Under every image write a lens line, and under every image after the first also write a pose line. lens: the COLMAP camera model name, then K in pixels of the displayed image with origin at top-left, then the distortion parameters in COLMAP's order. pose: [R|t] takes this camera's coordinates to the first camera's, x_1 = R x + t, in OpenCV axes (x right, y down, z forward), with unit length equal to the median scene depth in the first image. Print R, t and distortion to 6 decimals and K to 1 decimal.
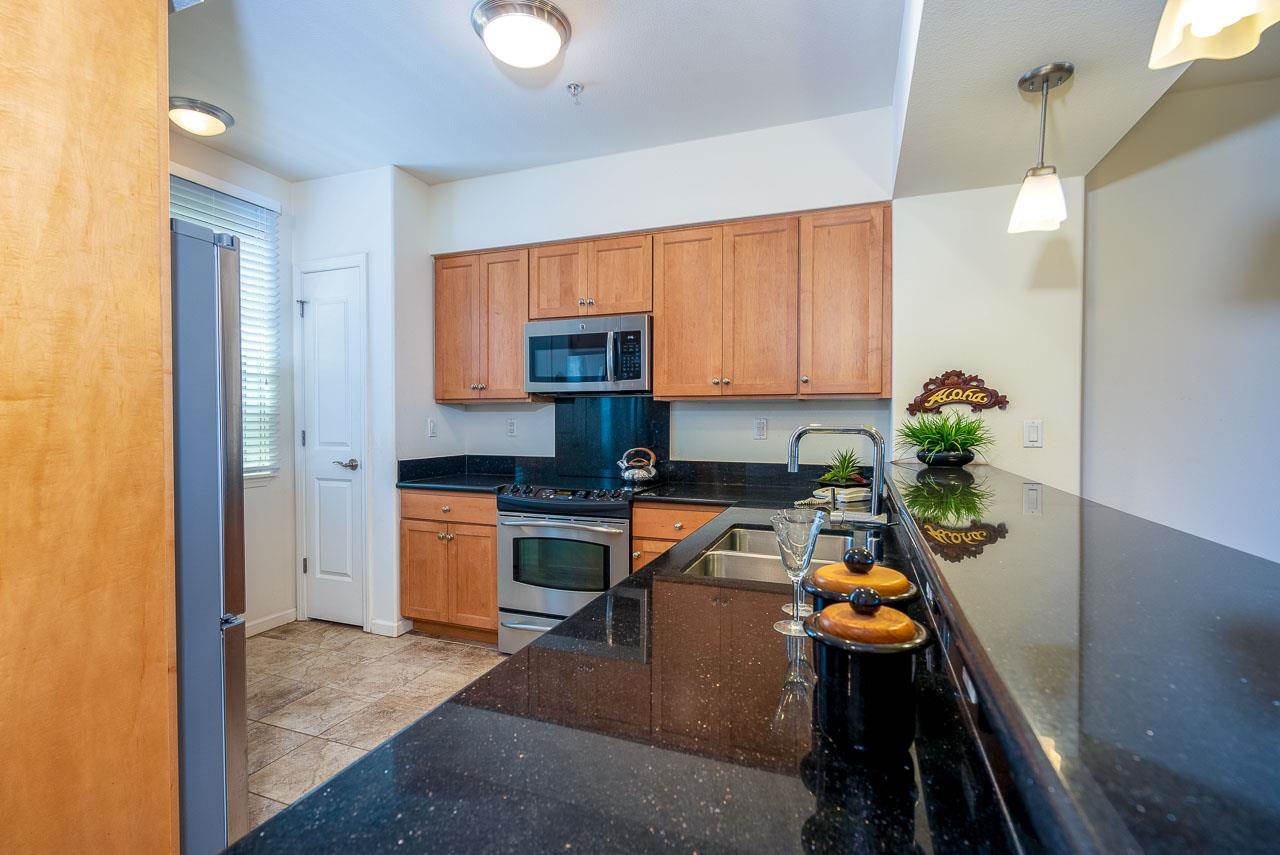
lens RADIAL K [[583.0, 0, 631.0], [0, 583.0, 431.1], [0, 0, 1]] dist [-0.001866, 0.000279]
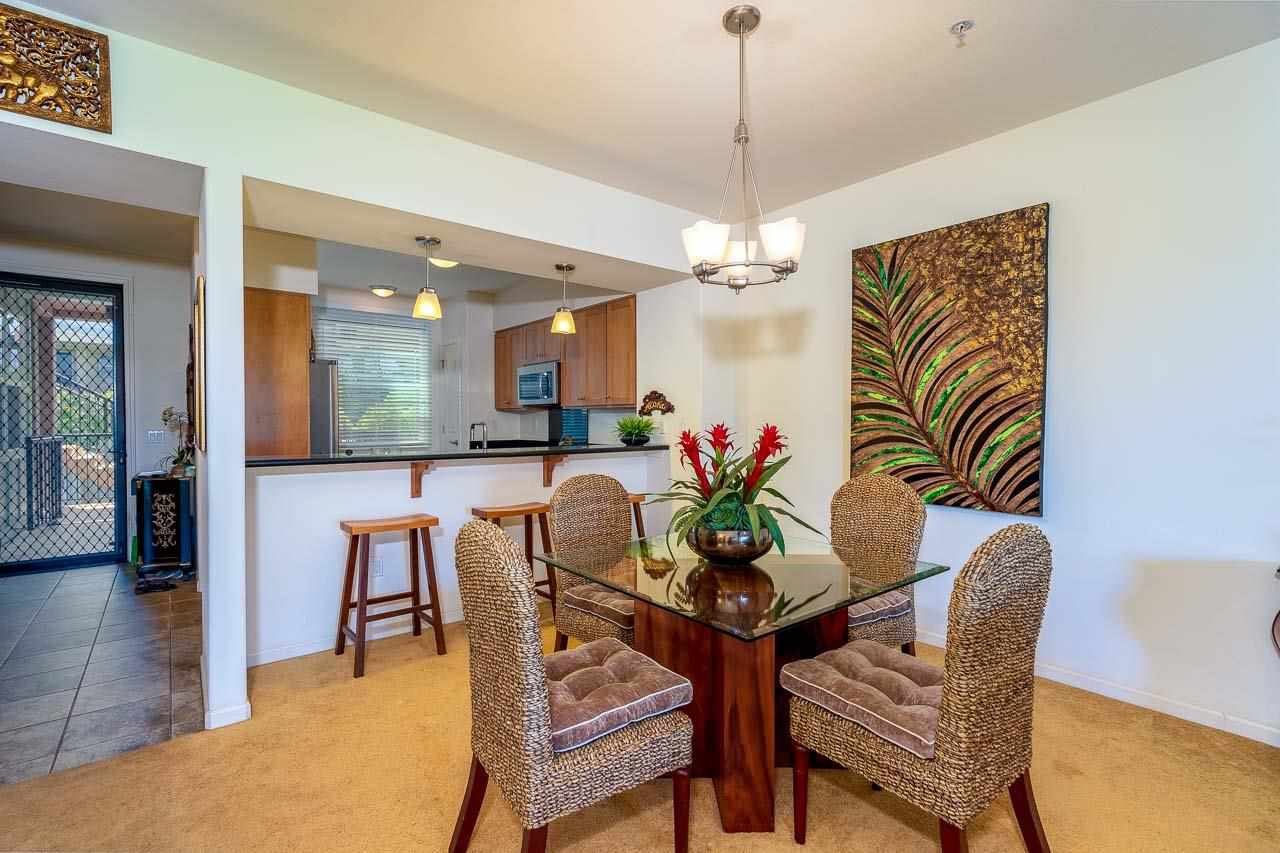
lens RADIAL K [[583.0, 0, 631.0], [0, 583.0, 430.1], [0, 0, 1]] dist [-0.001866, 0.000279]
pose [[0.861379, 0.005377, -0.507934, 1.092159], [-0.006969, 0.999975, -0.001234, 0.012408], [0.507914, 0.004603, 0.861395, -0.417049]]
